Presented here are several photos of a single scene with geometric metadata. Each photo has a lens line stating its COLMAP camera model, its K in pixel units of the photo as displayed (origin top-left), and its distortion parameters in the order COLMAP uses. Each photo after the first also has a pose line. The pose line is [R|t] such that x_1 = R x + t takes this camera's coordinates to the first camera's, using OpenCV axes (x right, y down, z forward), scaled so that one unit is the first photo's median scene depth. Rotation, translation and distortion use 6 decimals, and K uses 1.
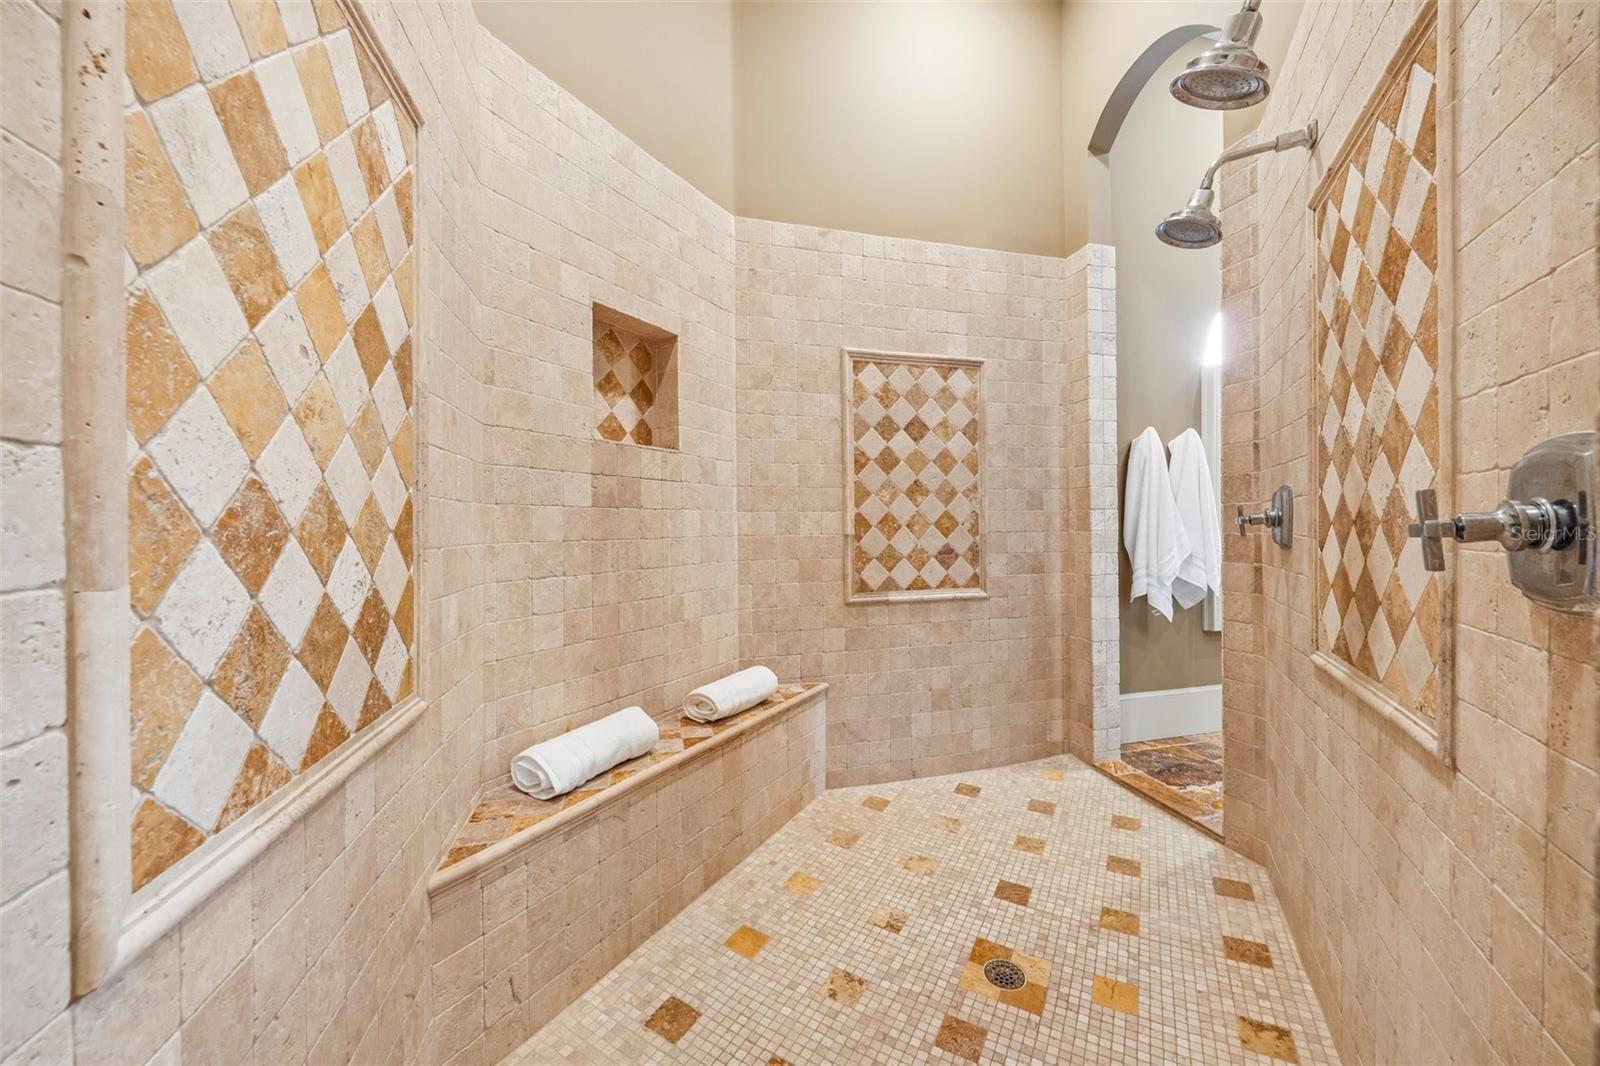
lens RADIAL K [[584.3, 0, 807.0], [0, 584.3, 529.3], [0, 0, 1]] dist [-0.000443, -0.000028]
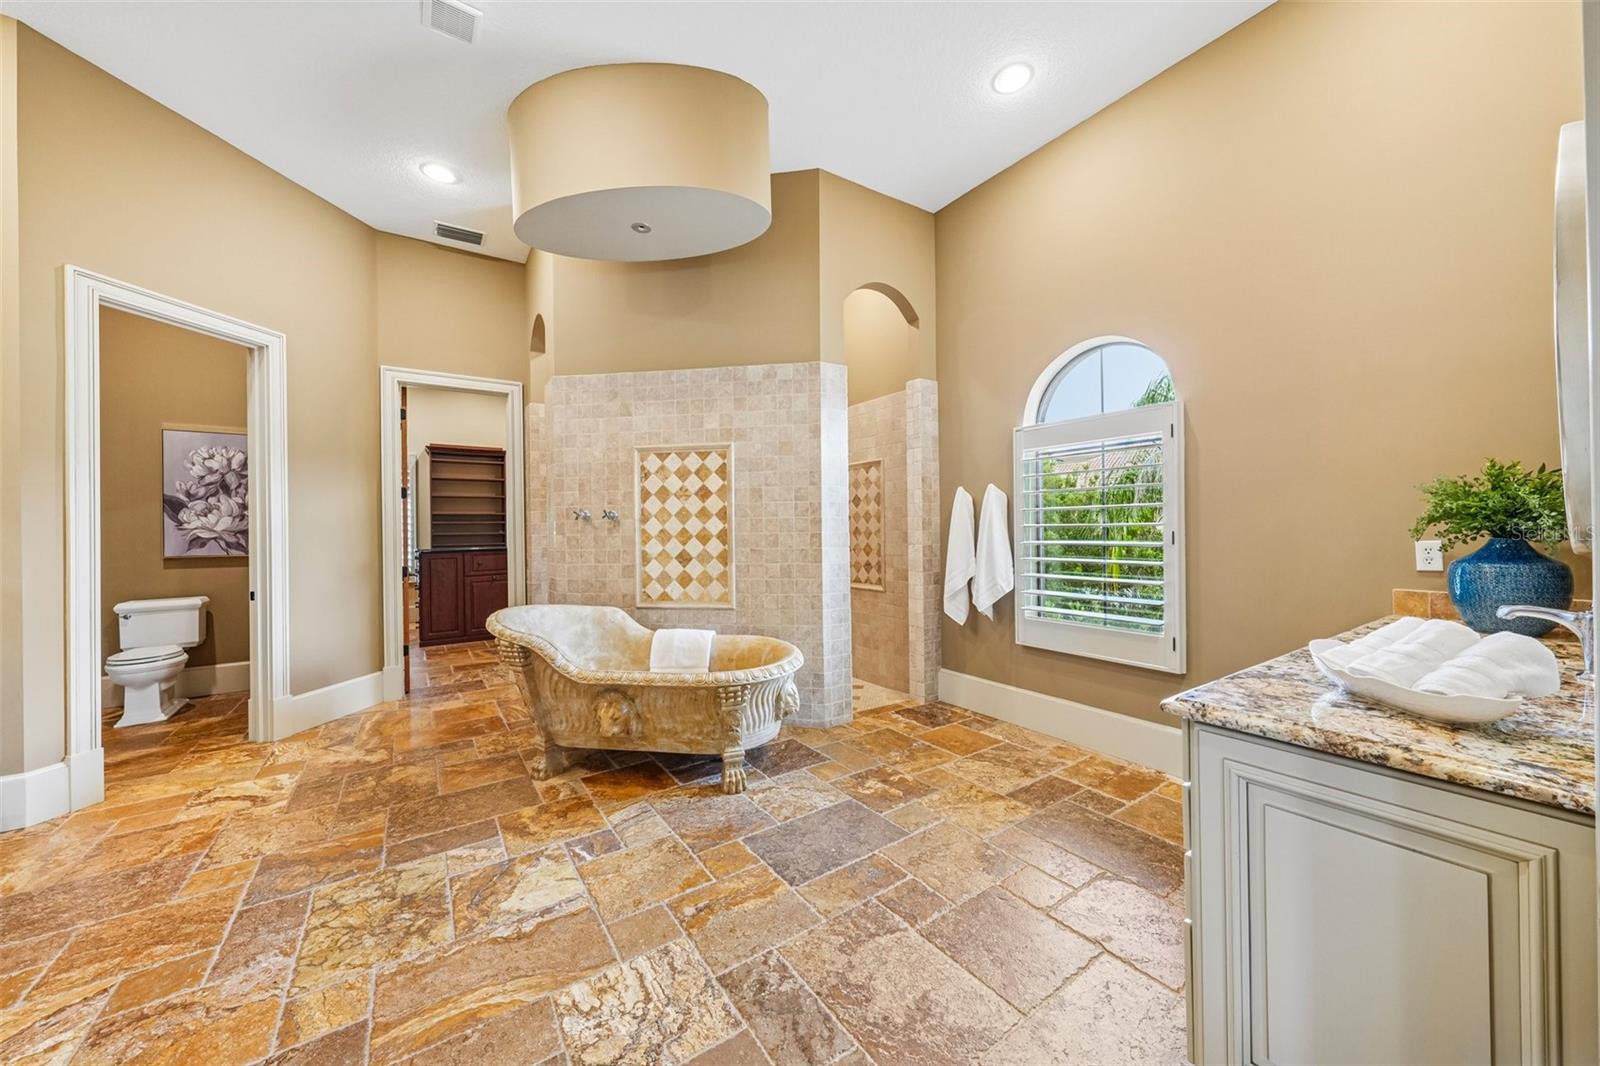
lens RADIAL K [[584.3, 0, 798.1], [0, 584.3, 524.7], [0, 0, 1]] dist [-0.000443, -0.000028]
pose [[0.312871, -0.002221, -0.949793, 2.264246], [0.001366, 0.999997, -0.001888, -0.099835], [0.949795, -0.000707, 0.312873, 0.224097]]
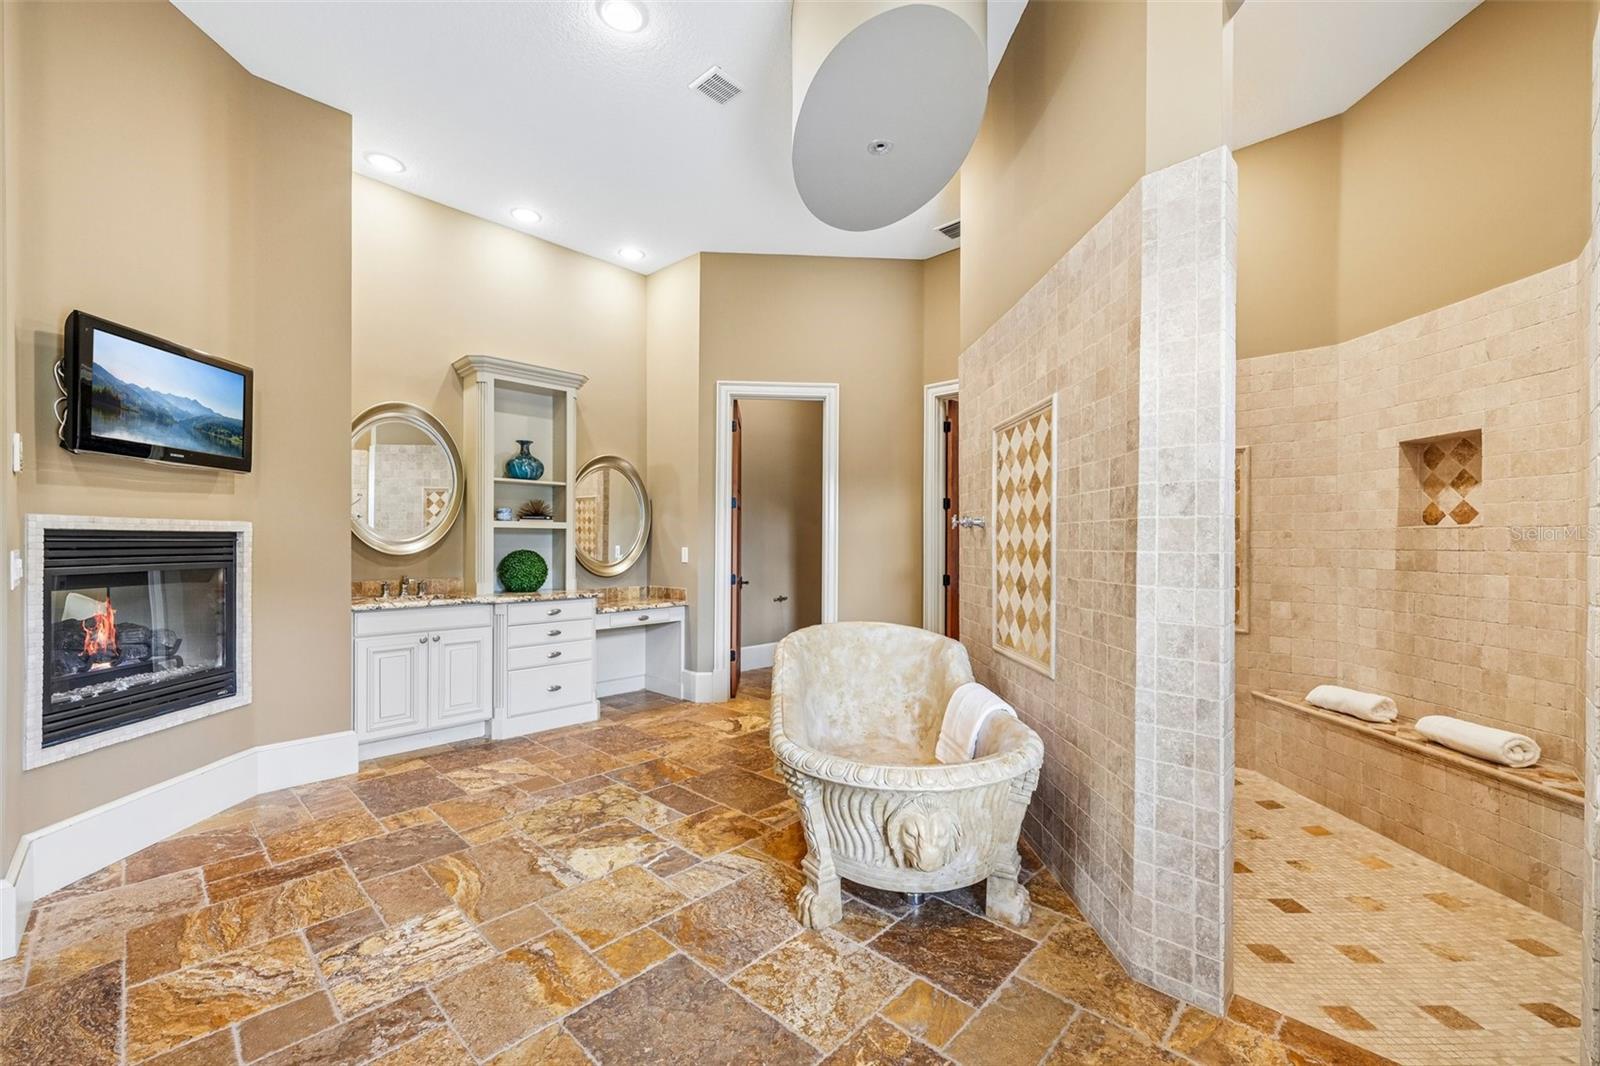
lens RADIAL K [[642.6, 0, 789.7], [0, 642.6, 537.9], [0, 0, 1]] dist [-0.001814, -0.000097]
pose [[-0.866707, 0.000742, -0.498818, 1.517193], [-0.001749, 0.999988, 0.004527, -0.101882], [0.498815, 0.004796, -0.866695, 1.308708]]
